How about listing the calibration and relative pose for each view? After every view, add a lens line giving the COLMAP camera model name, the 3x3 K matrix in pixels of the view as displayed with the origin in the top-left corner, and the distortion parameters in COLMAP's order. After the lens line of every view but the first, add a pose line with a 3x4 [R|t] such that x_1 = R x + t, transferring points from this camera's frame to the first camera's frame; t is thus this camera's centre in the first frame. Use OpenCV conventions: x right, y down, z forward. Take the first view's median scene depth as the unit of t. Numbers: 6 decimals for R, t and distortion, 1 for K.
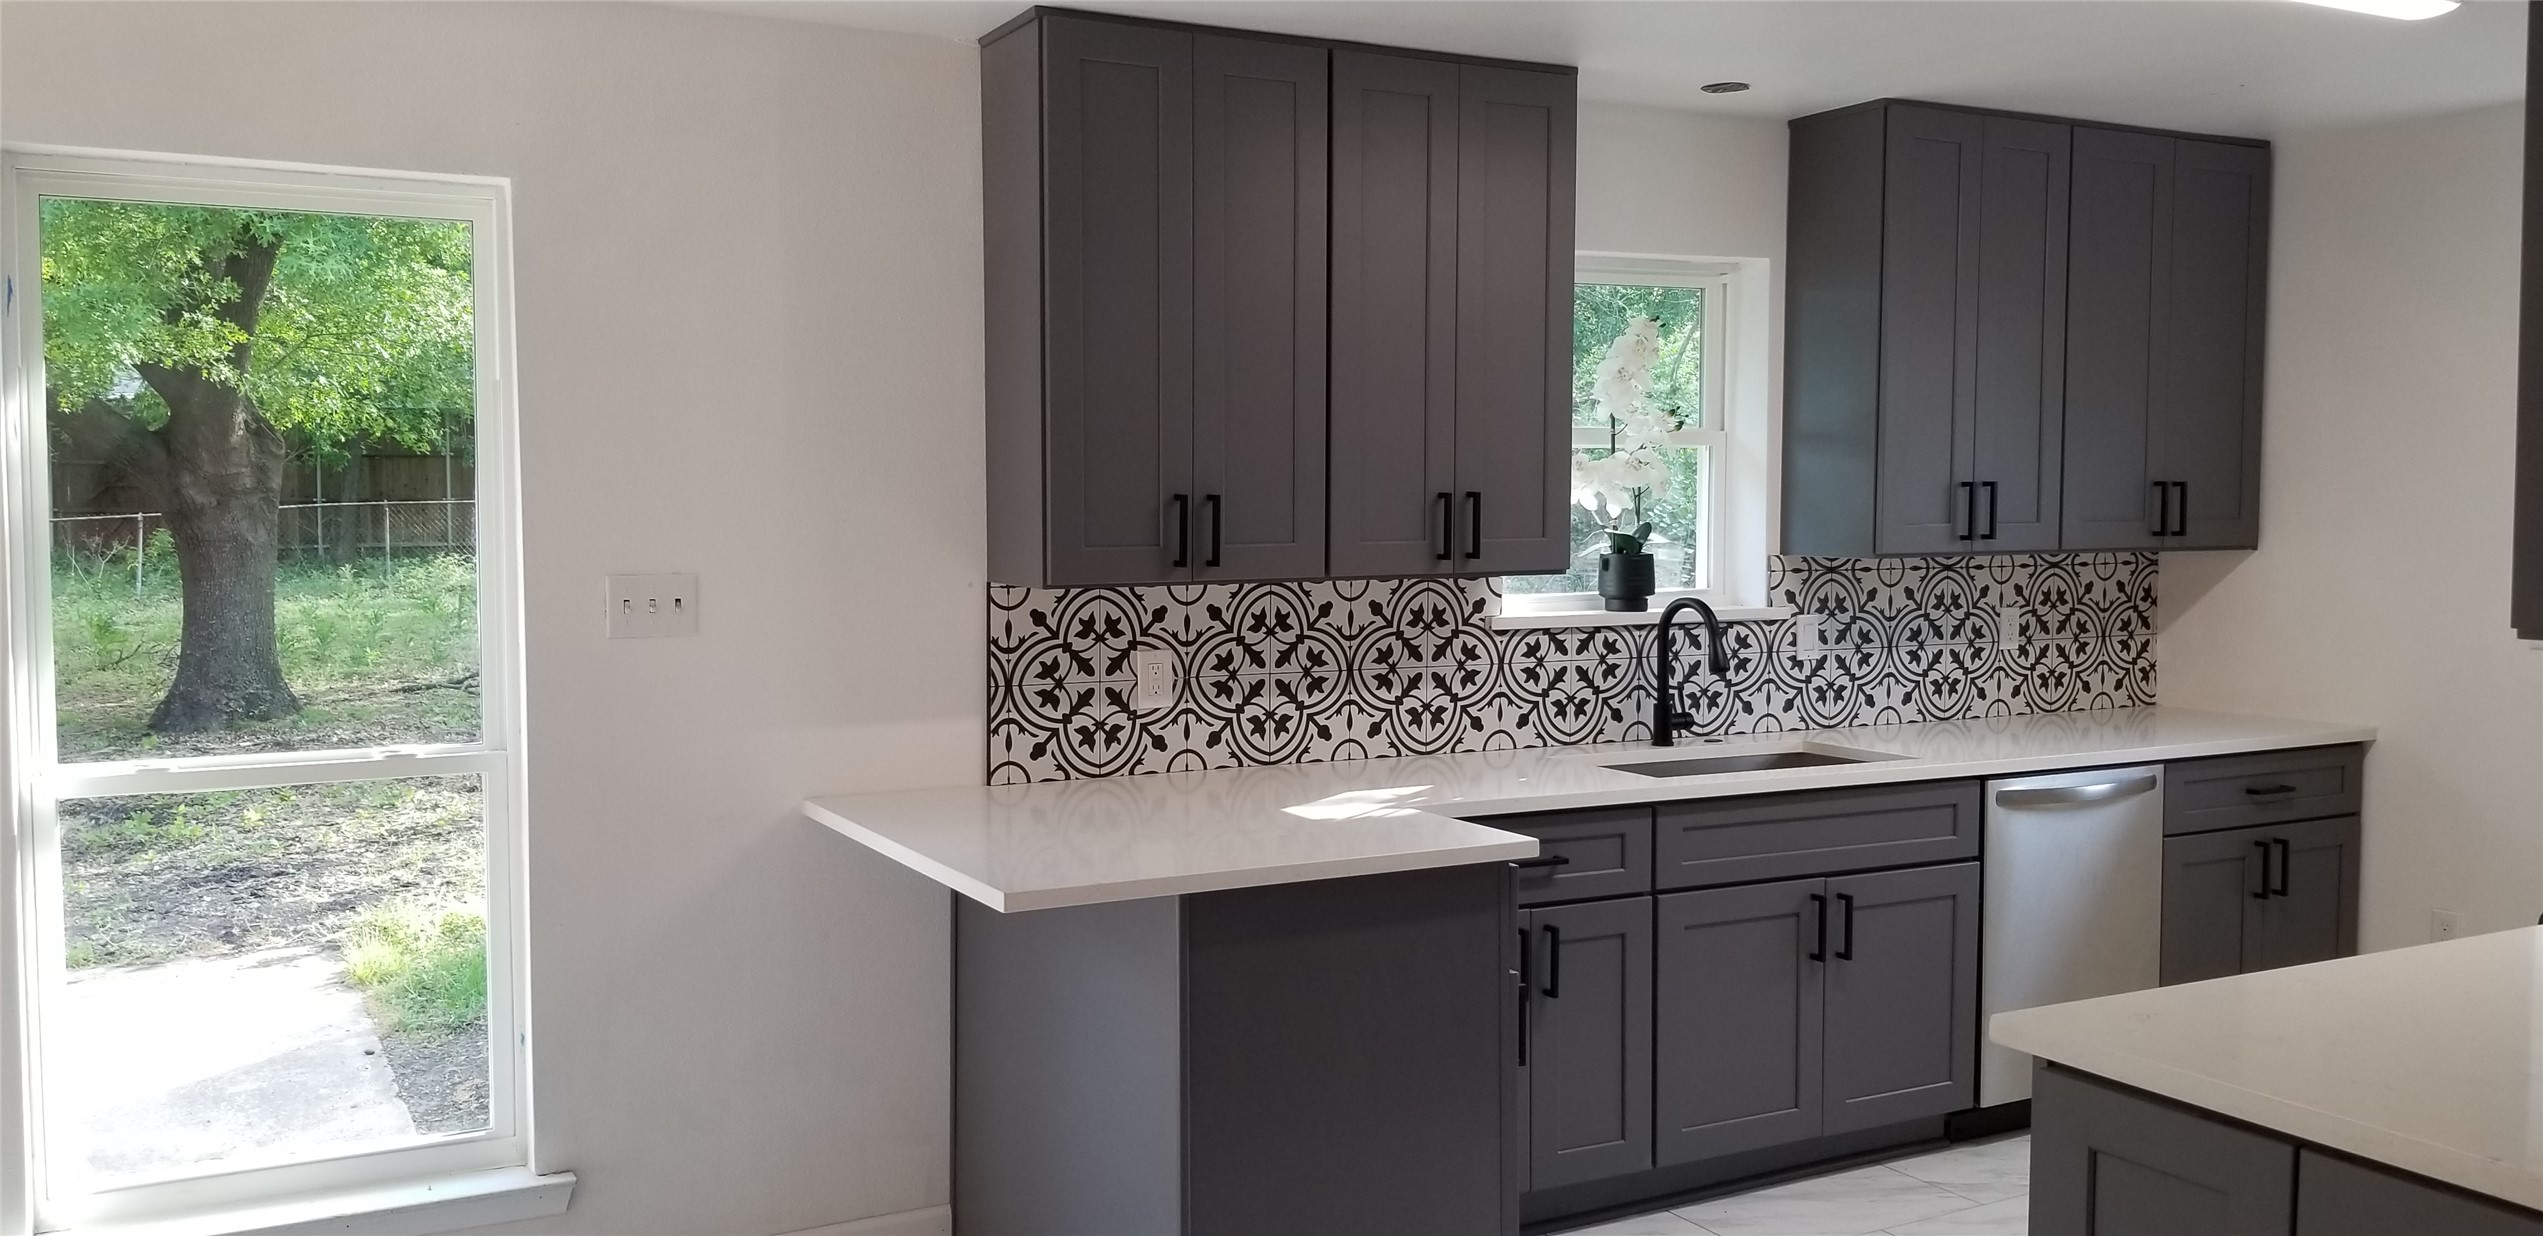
lens RADIAL K [[1933.4, 0, 1332.4], [0, 1933.4, 601.8], [0, 0, 1]] dist [0.055109, -0.127319]
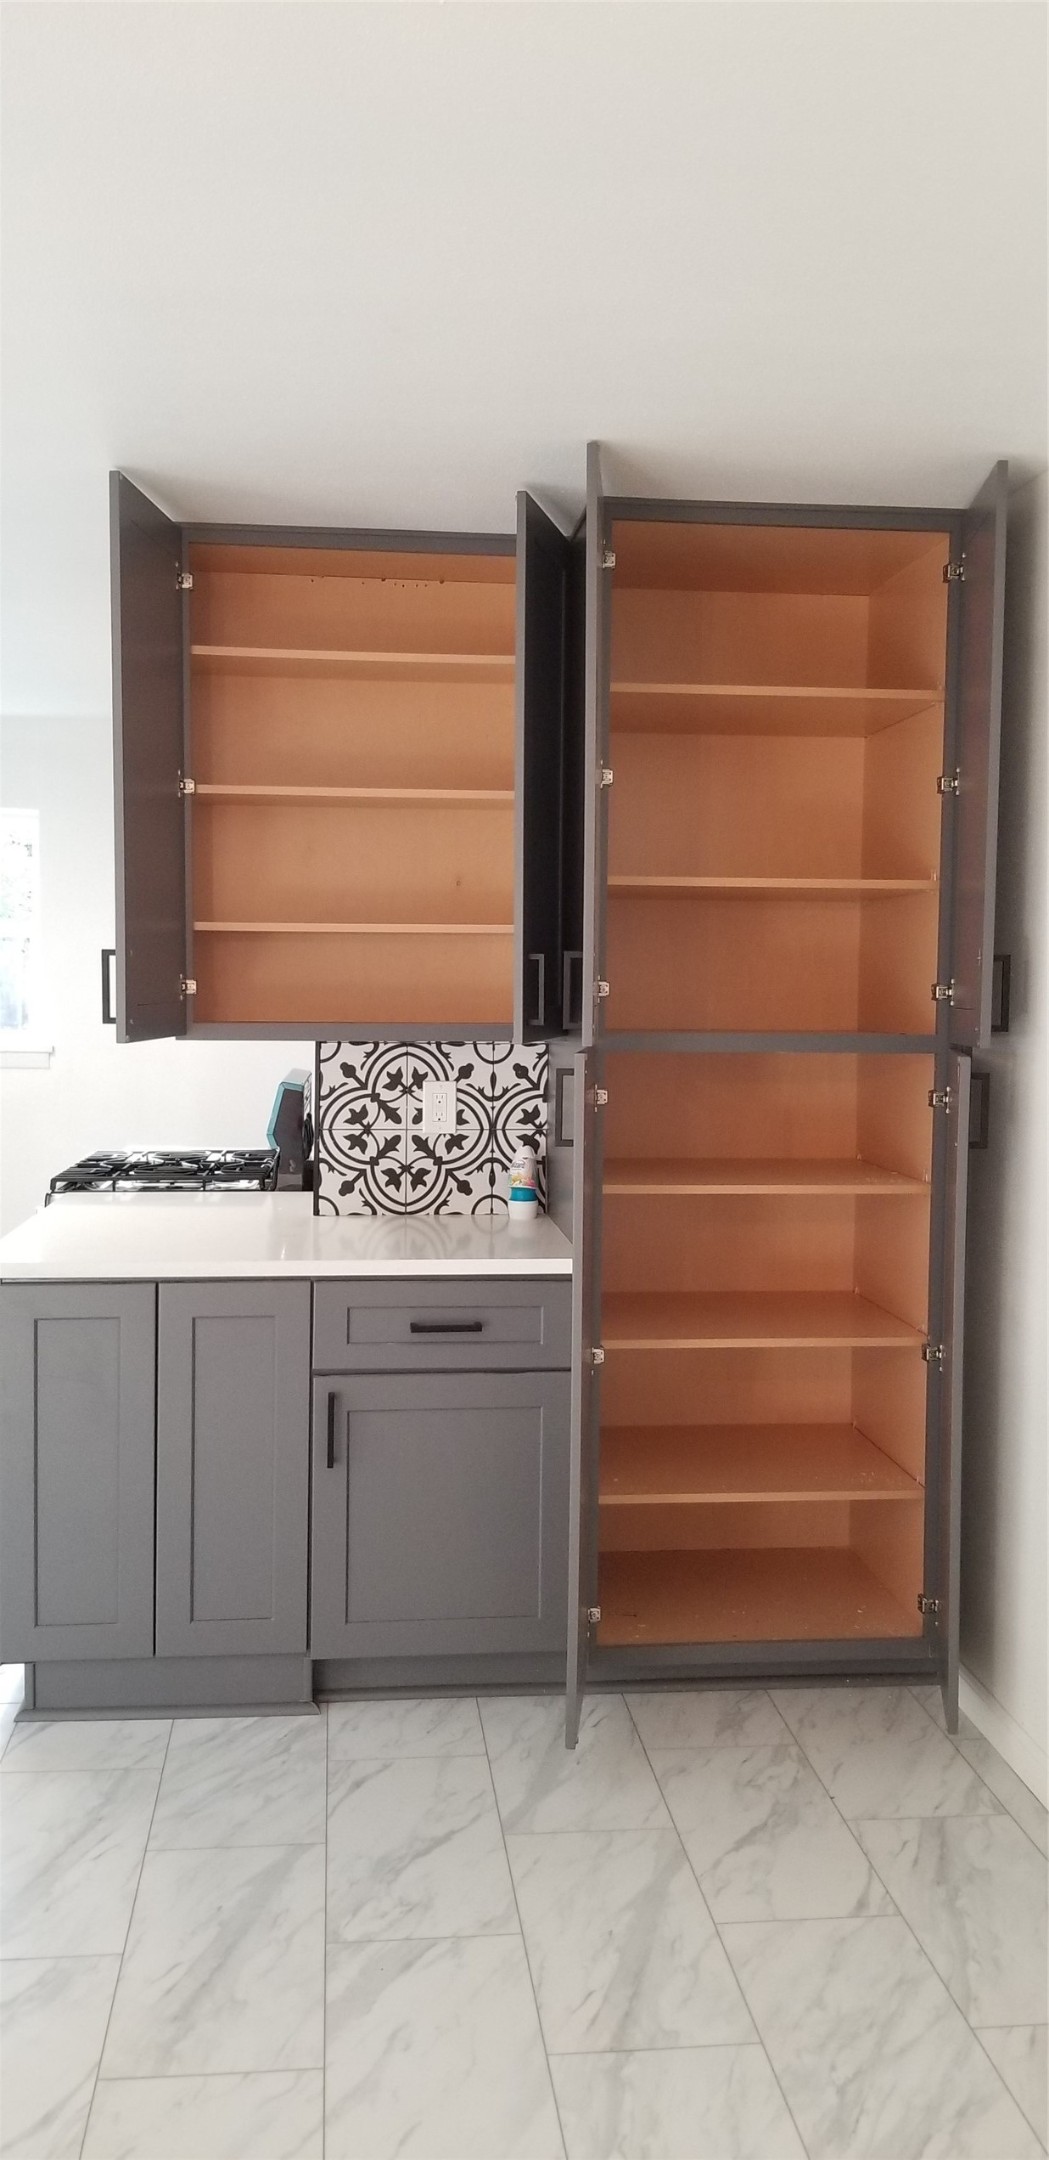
lens RADIAL K [[1642.2, 0, 524.5], [0, 1642.2, 1080.0], [0, 0, 1]] dist [0.055109, -0.127319]
pose [[0.934354, 0.036307, -0.354493, 0.310772], [-0.031495, 0.999317, 0.019337, -0.008618], [0.354952, -0.006903, 0.934859, 0.154957]]
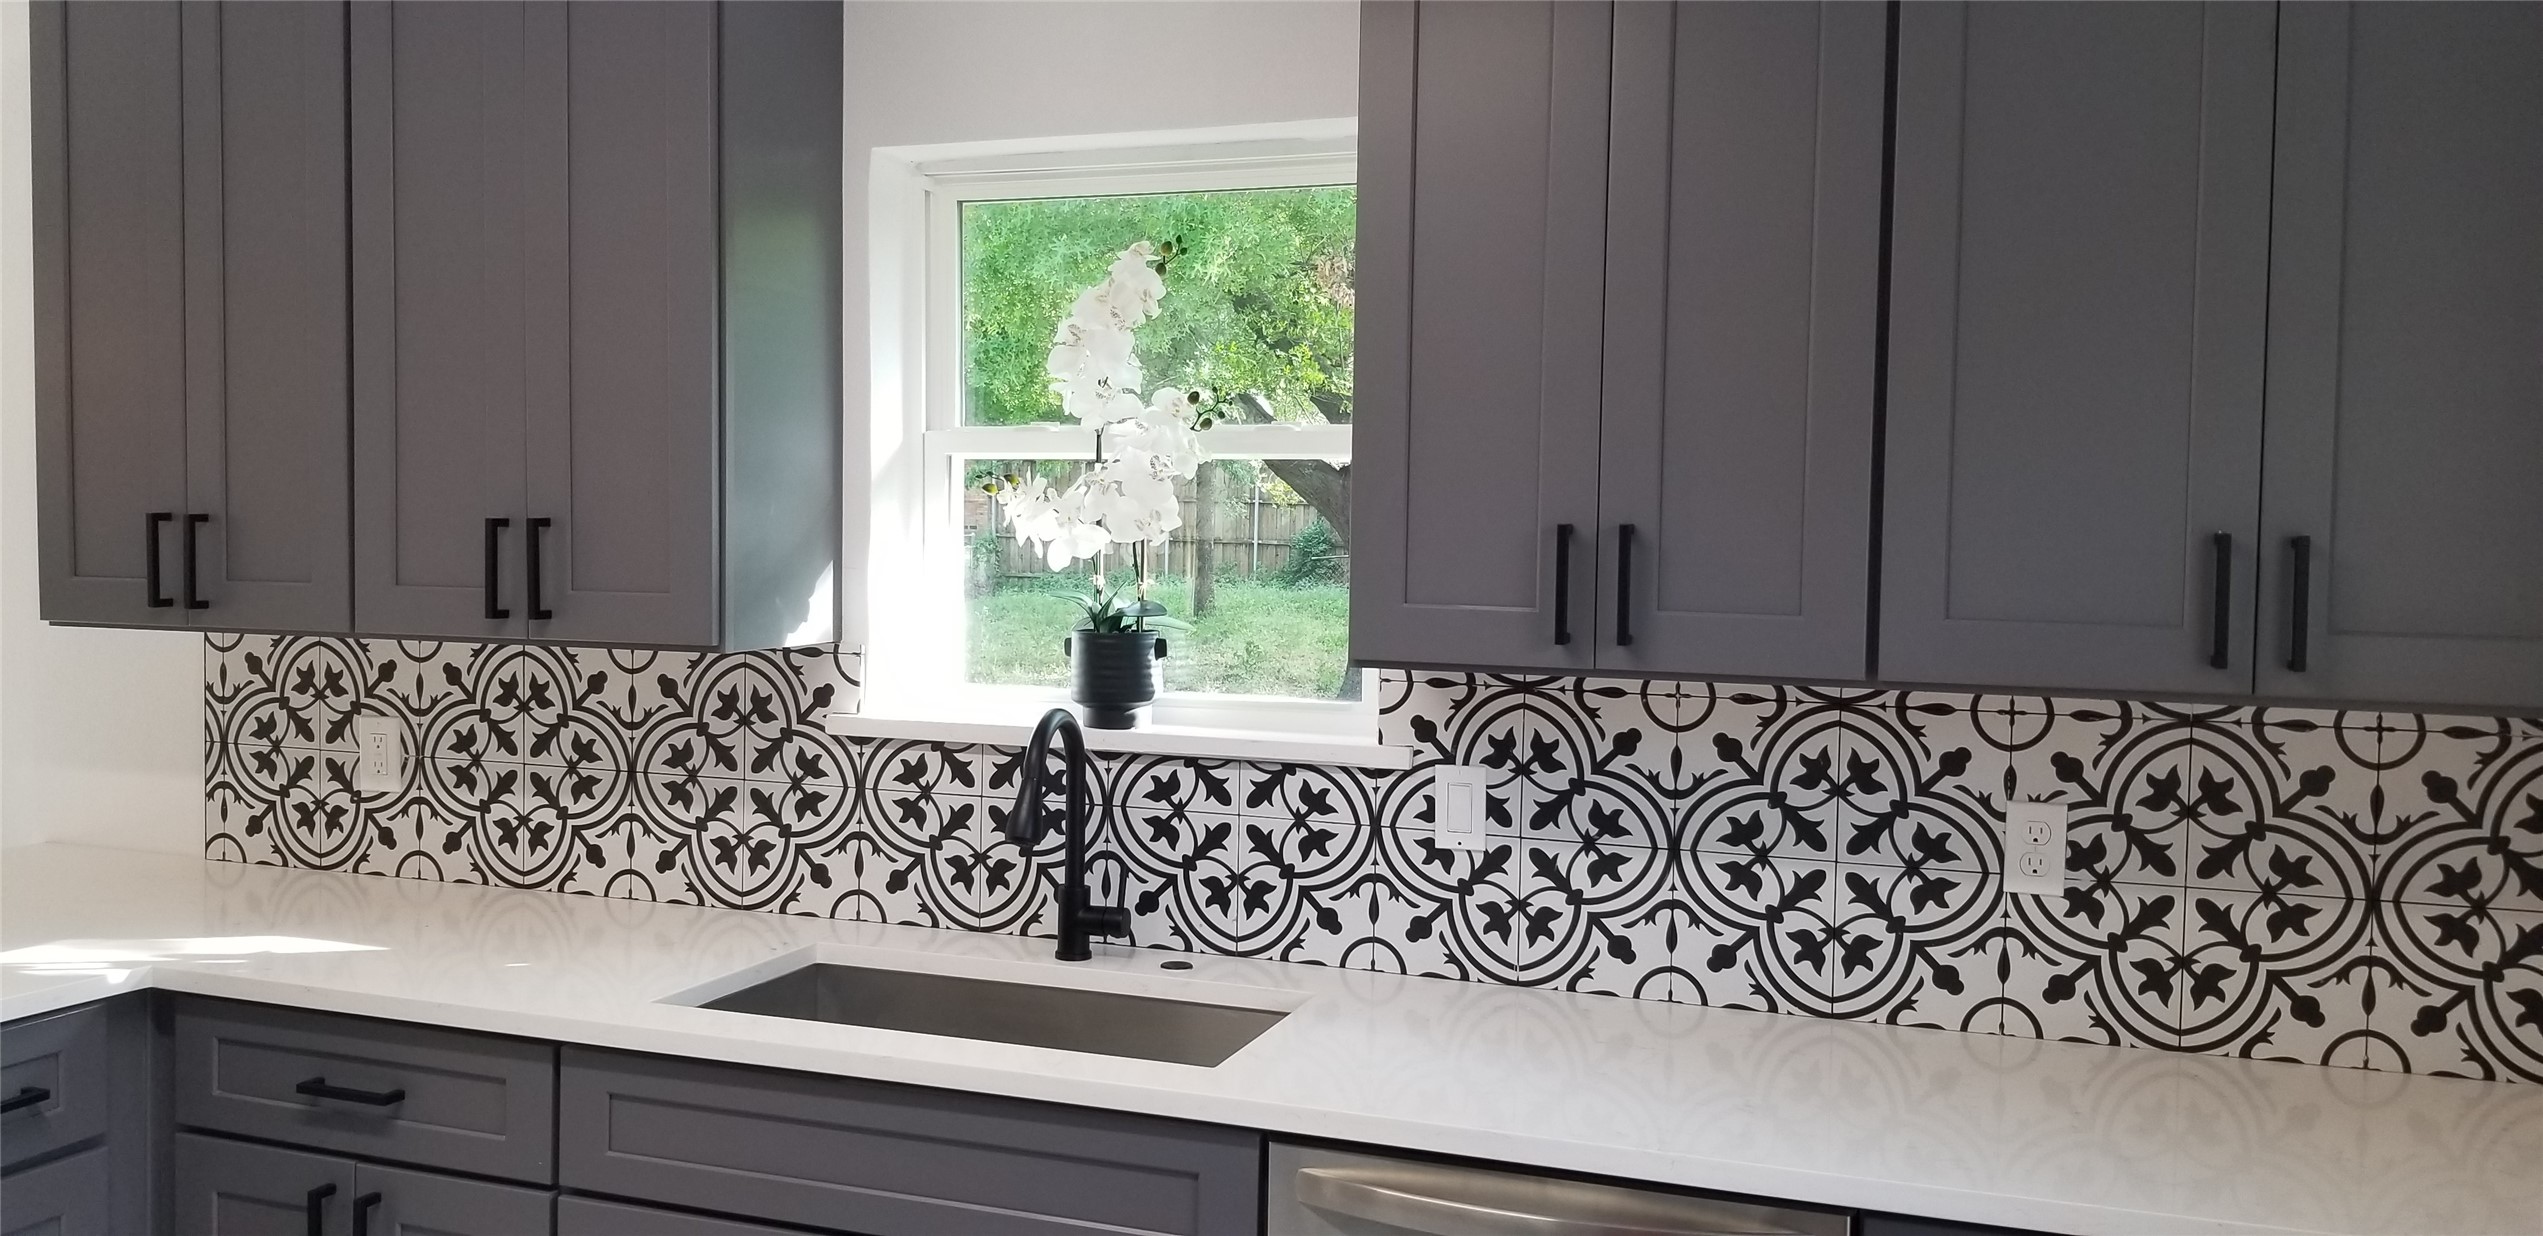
lens RADIAL K [[3011.1, 0, 1230.4], [0, 3011.1, 617.2], [0, 0, 1]] dist [0.238460, -1.235720]
pose [[0.581685, 0.034438, -0.812685, 0.943925], [-0.070601, 0.997470, -0.008264, -0.024823], [0.810344, 0.062184, 0.582645, 0.479927]]
